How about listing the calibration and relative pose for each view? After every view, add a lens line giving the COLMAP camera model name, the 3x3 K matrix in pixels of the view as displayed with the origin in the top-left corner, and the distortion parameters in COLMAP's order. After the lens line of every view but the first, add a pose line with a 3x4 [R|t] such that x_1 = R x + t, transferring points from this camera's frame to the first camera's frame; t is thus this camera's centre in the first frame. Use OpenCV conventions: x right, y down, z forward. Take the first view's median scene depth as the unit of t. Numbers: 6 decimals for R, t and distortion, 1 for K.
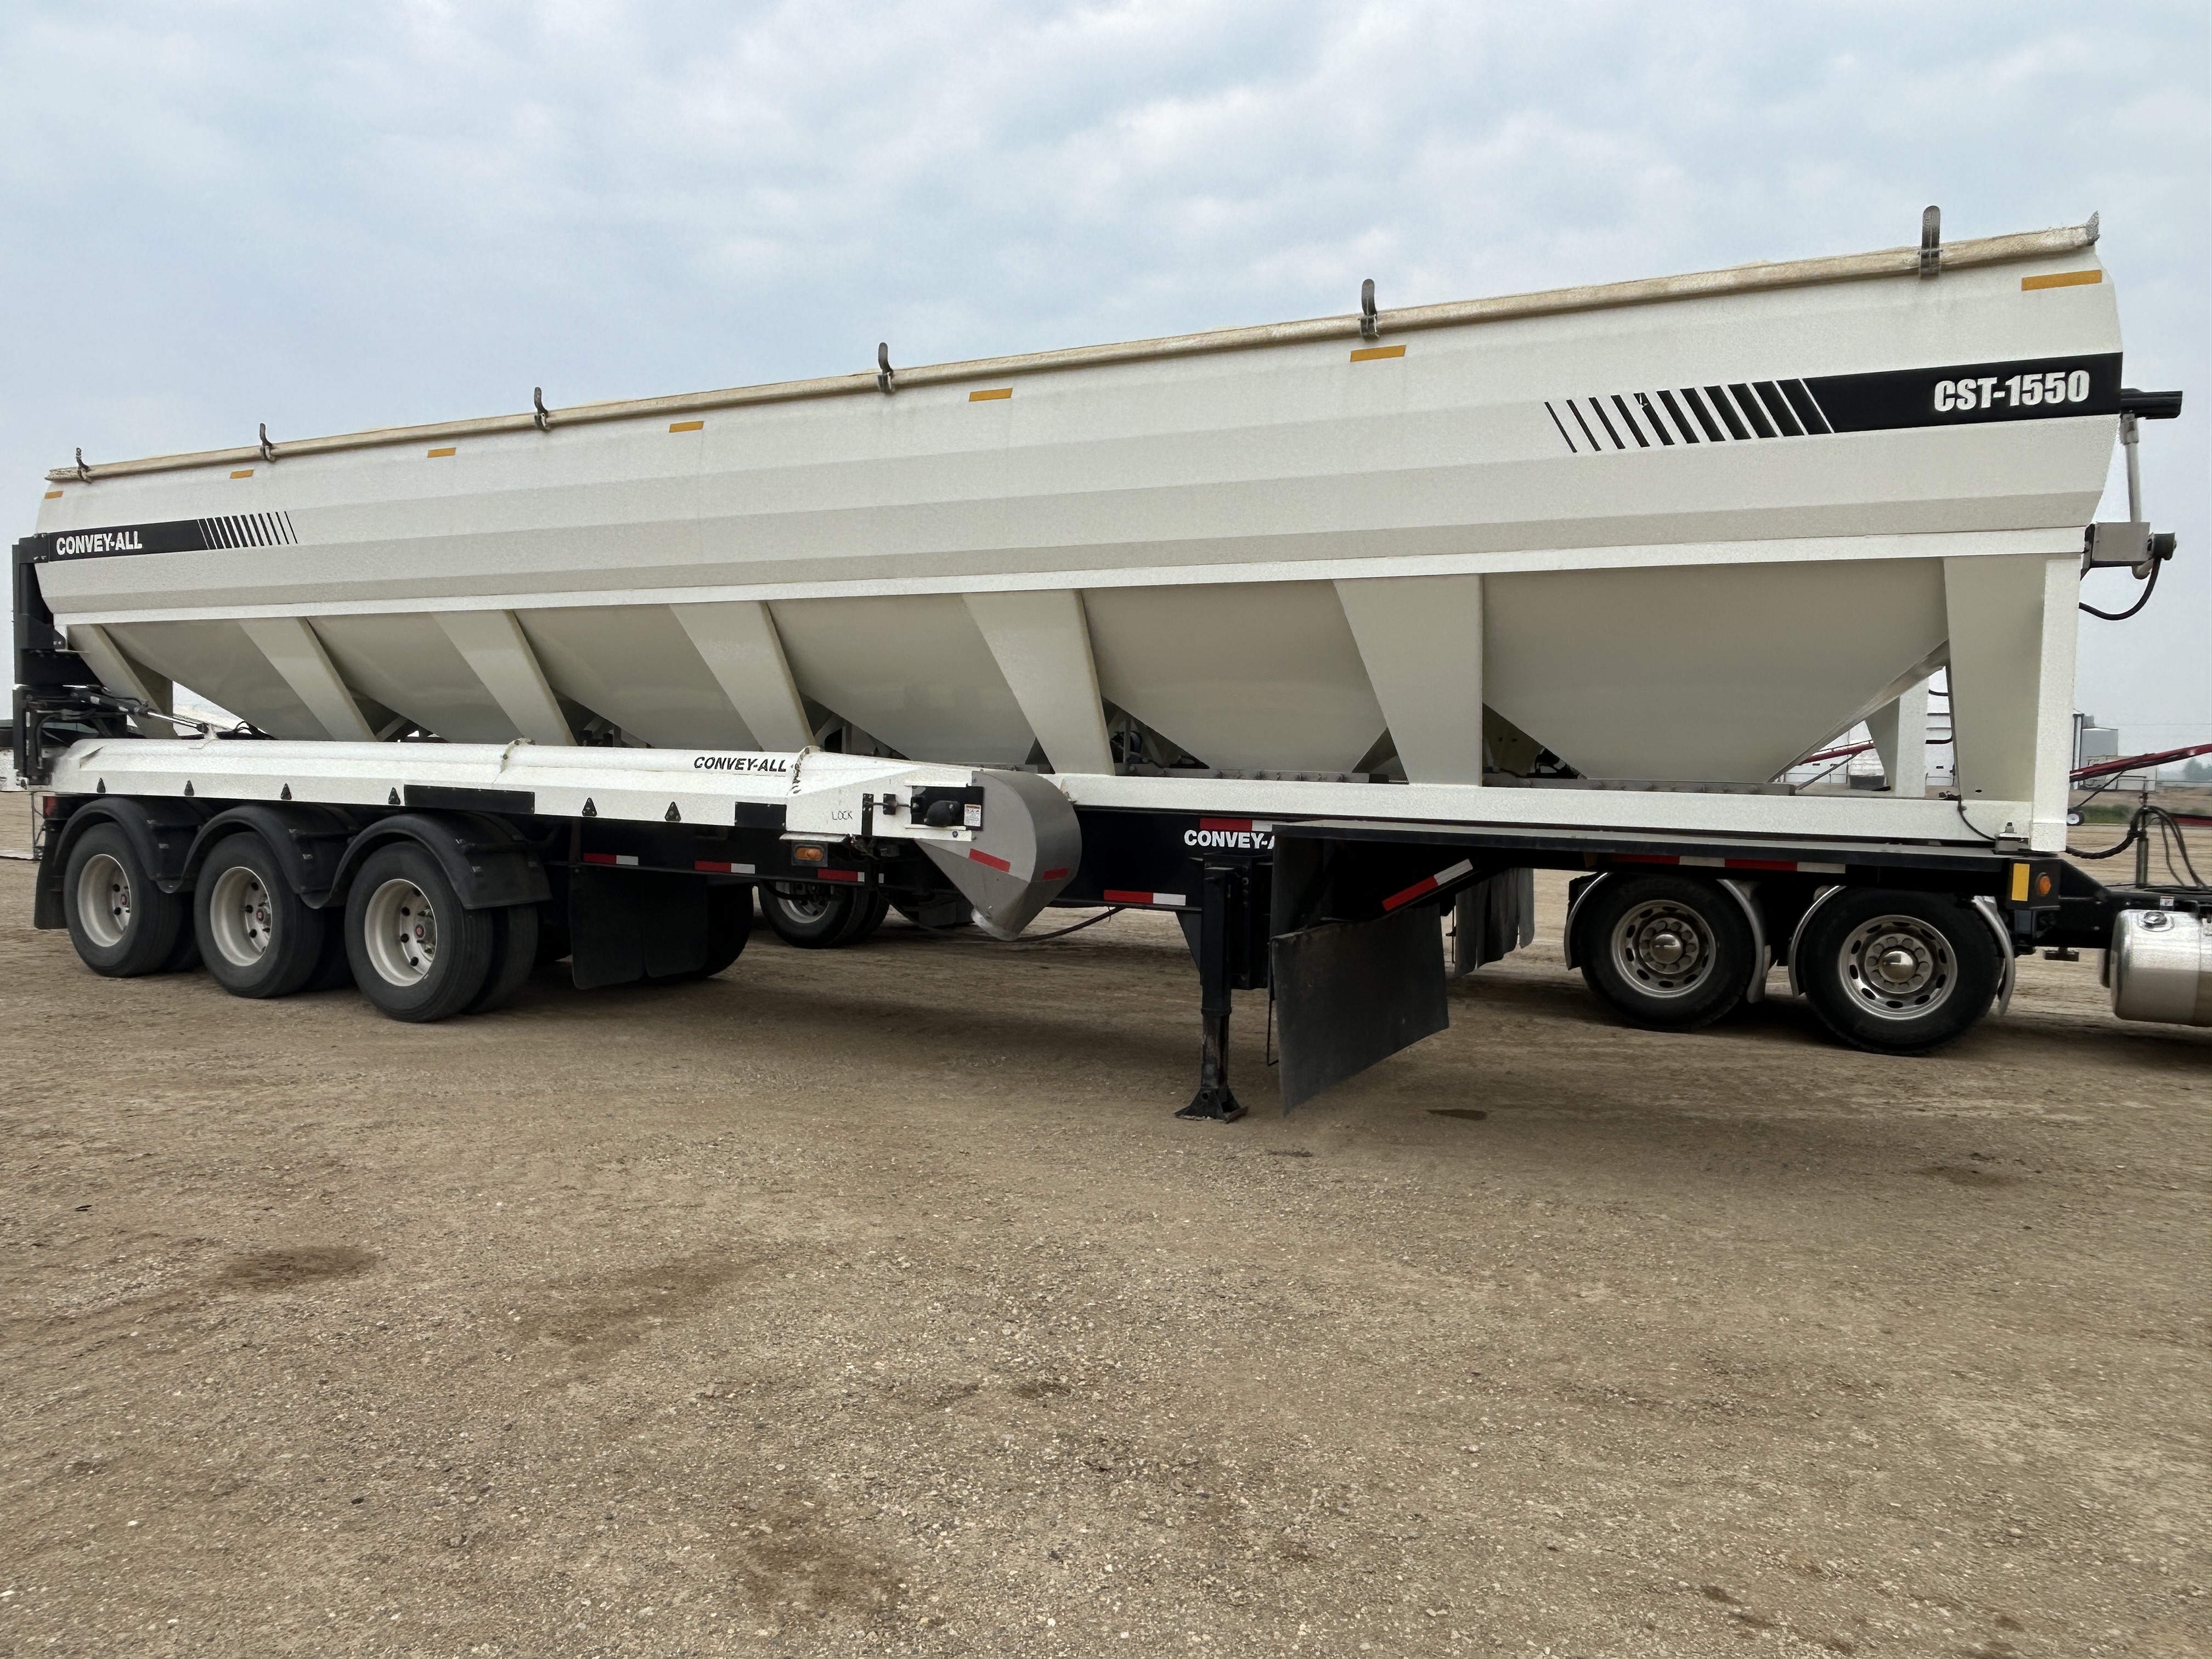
lens RADIAL K [[1214.1, 0, 1113.0], [0, 1214.1, 796.1], [0, 0, 1]] dist [-0.002153, -0.000265]
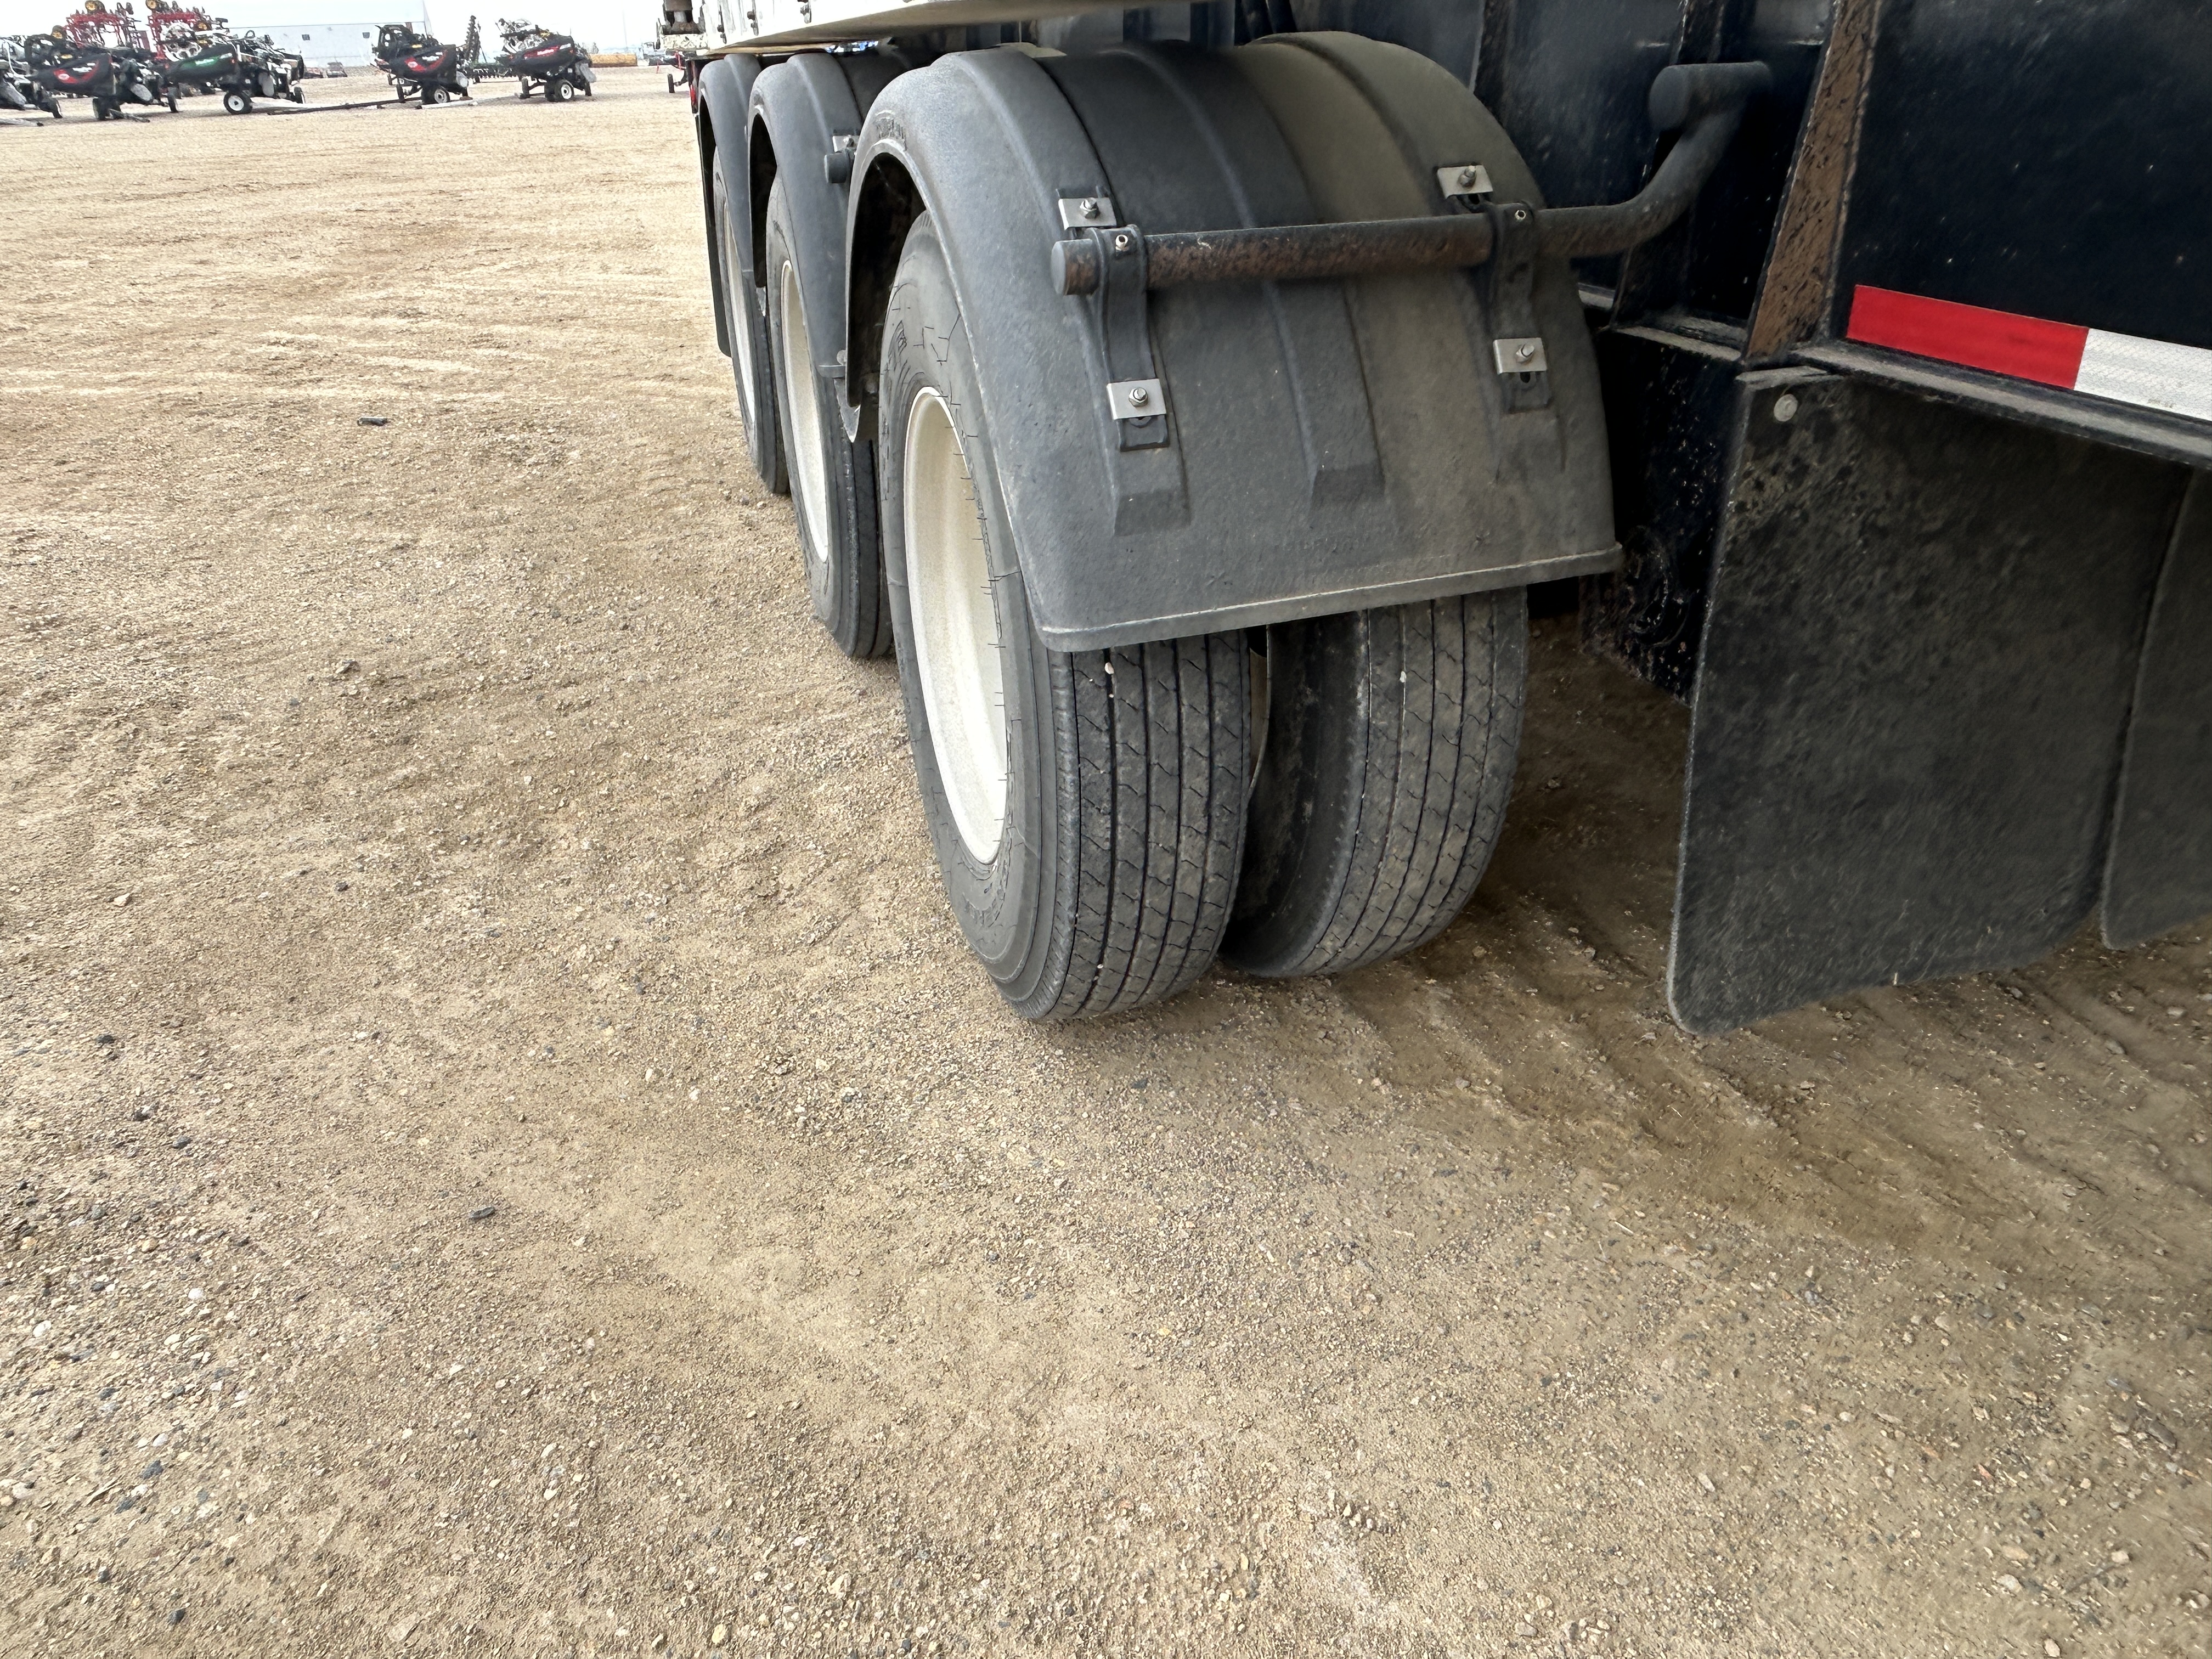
lens RADIAL K [[1595.1, 0, 1106.0], [0, 1595.1, 829.5], [0, 0, 1]] dist [0.002094, 0.001775]
pose [[0.655053, 0.291040, -0.697282, -0.351964], [0.014327, 0.917889, 0.396579, 0.027804], [0.755447, -0.269770, 0.597096, 0.828050]]
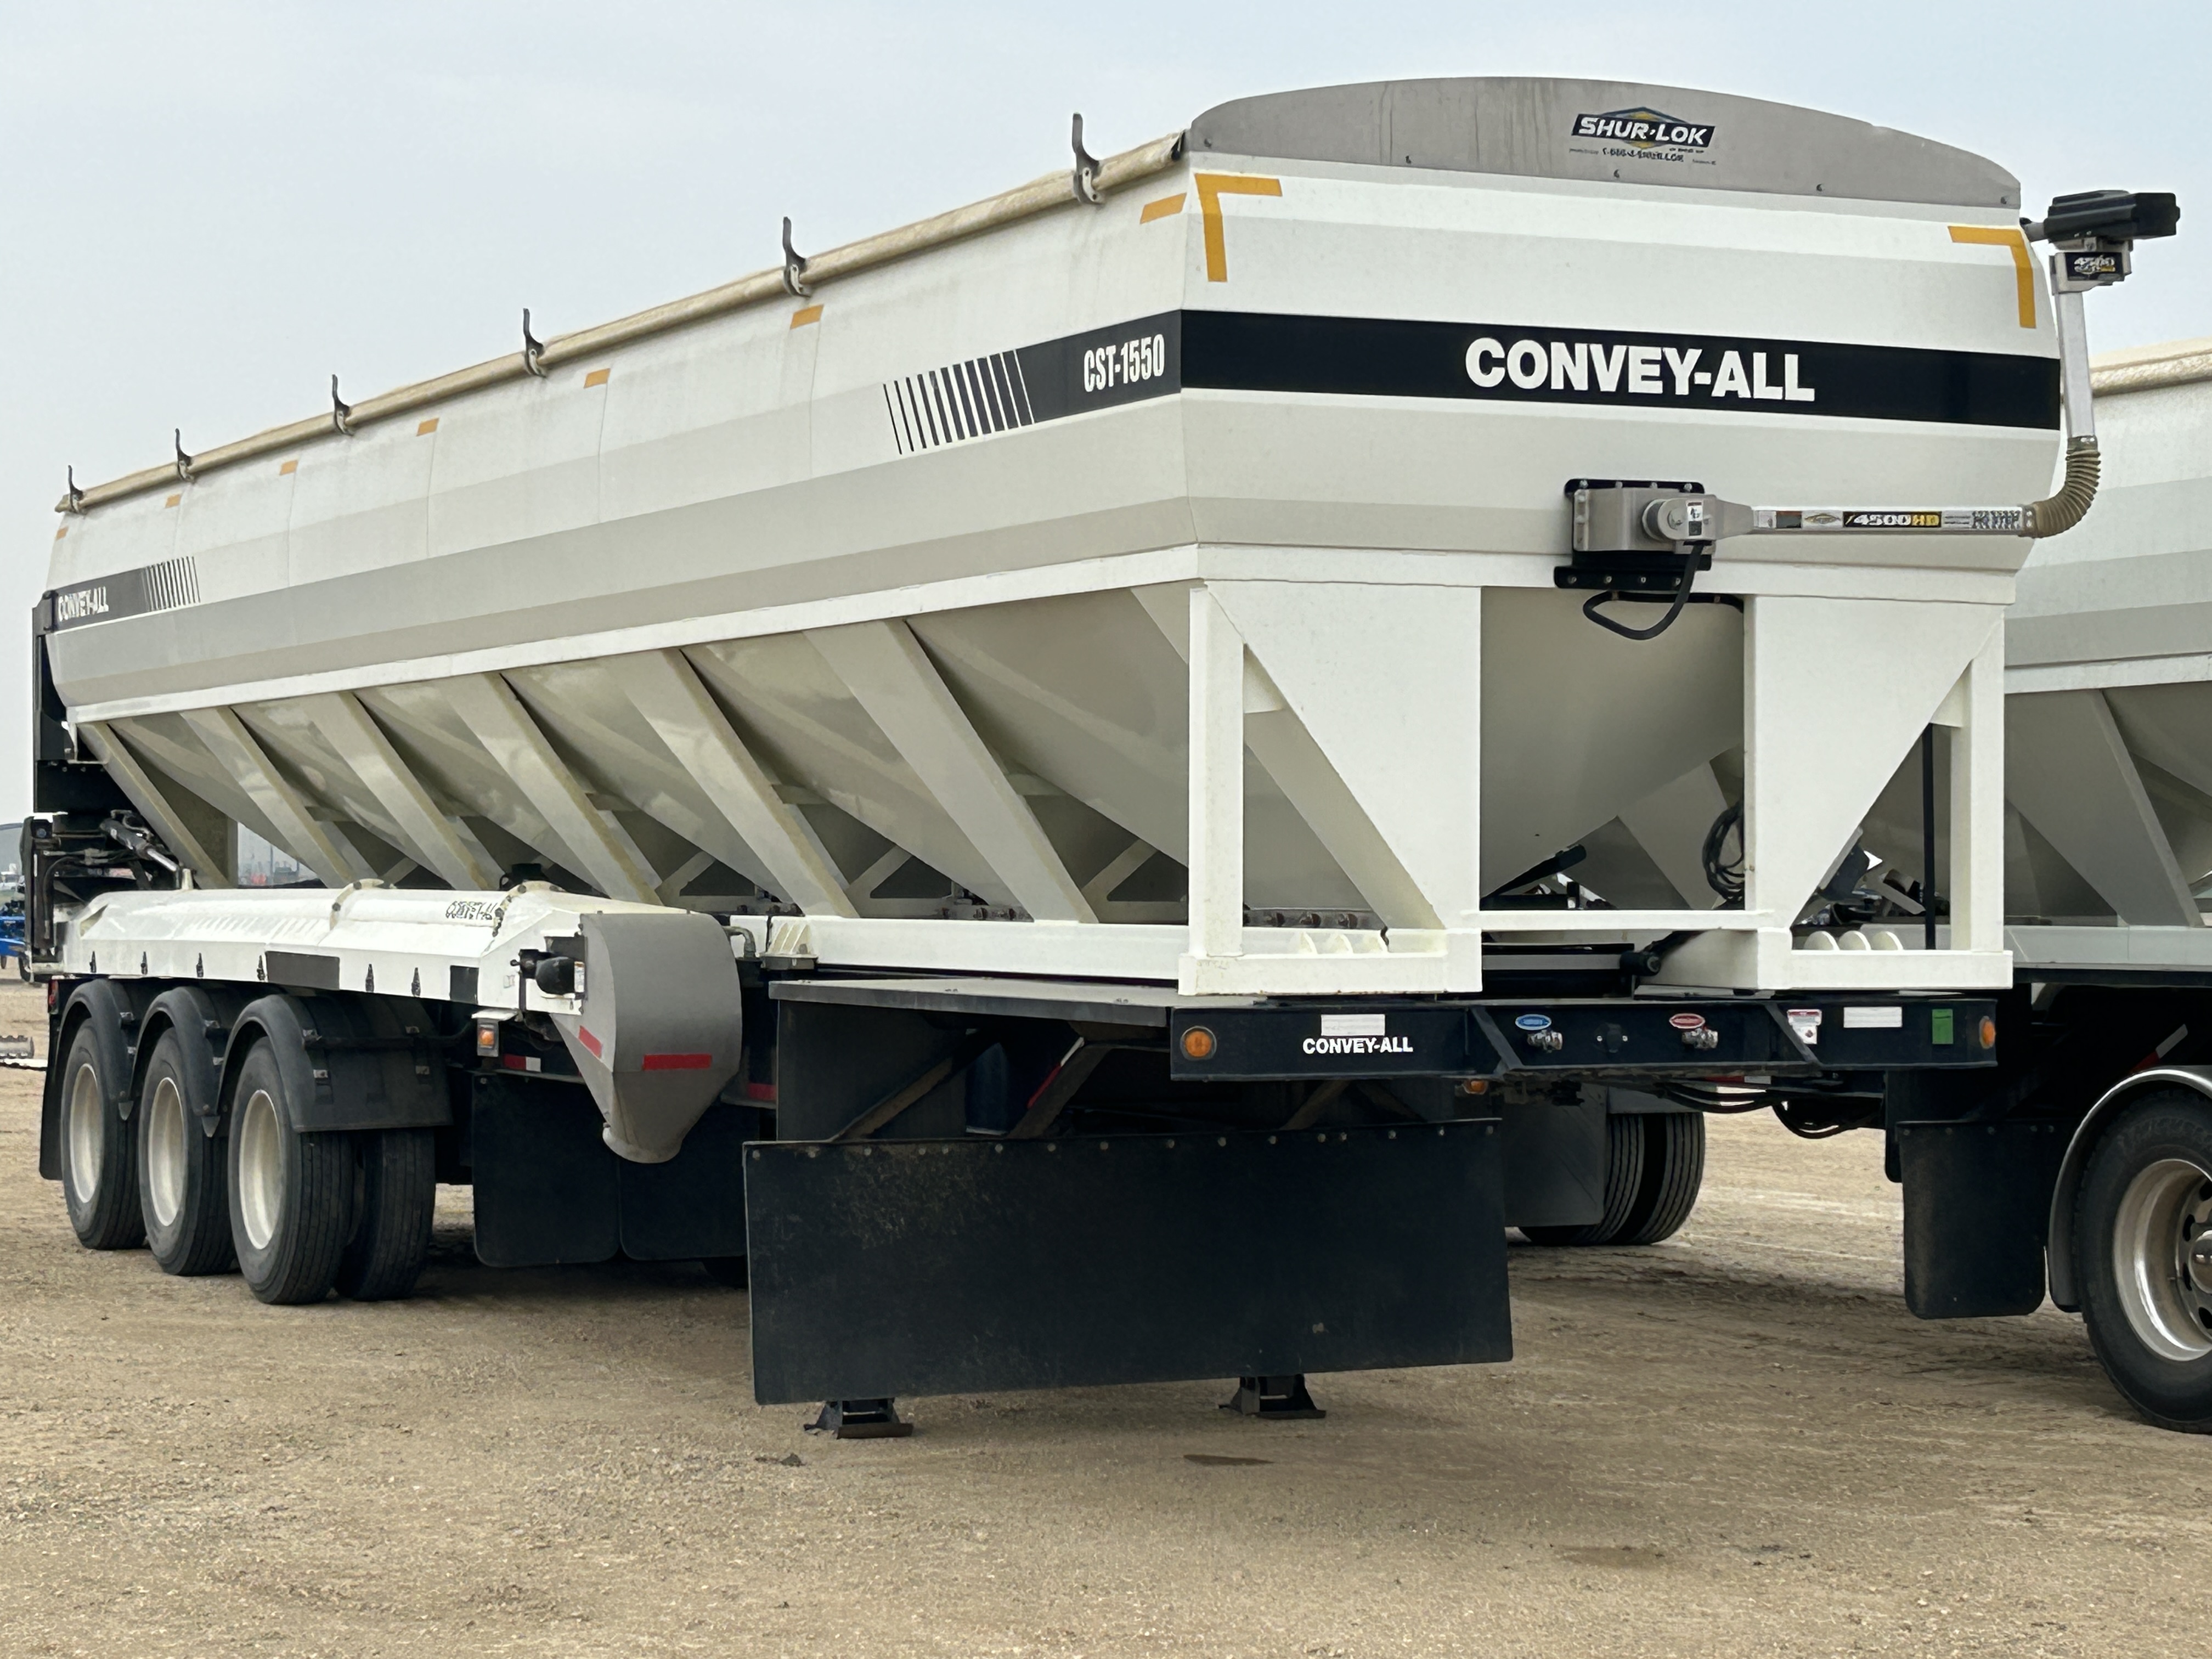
lens RADIAL K [[4610.4, 0, 1106.0], [0, 4610.4, 829.5], [0, 0, 1]] dist [0.016584, 2.882646]
pose [[0.741860, -0.028391, -0.669954, 1.481537], [-0.006643, 0.998743, -0.049681, 0.047843], [0.670522, 0.041307, 0.740739, -0.601394]]
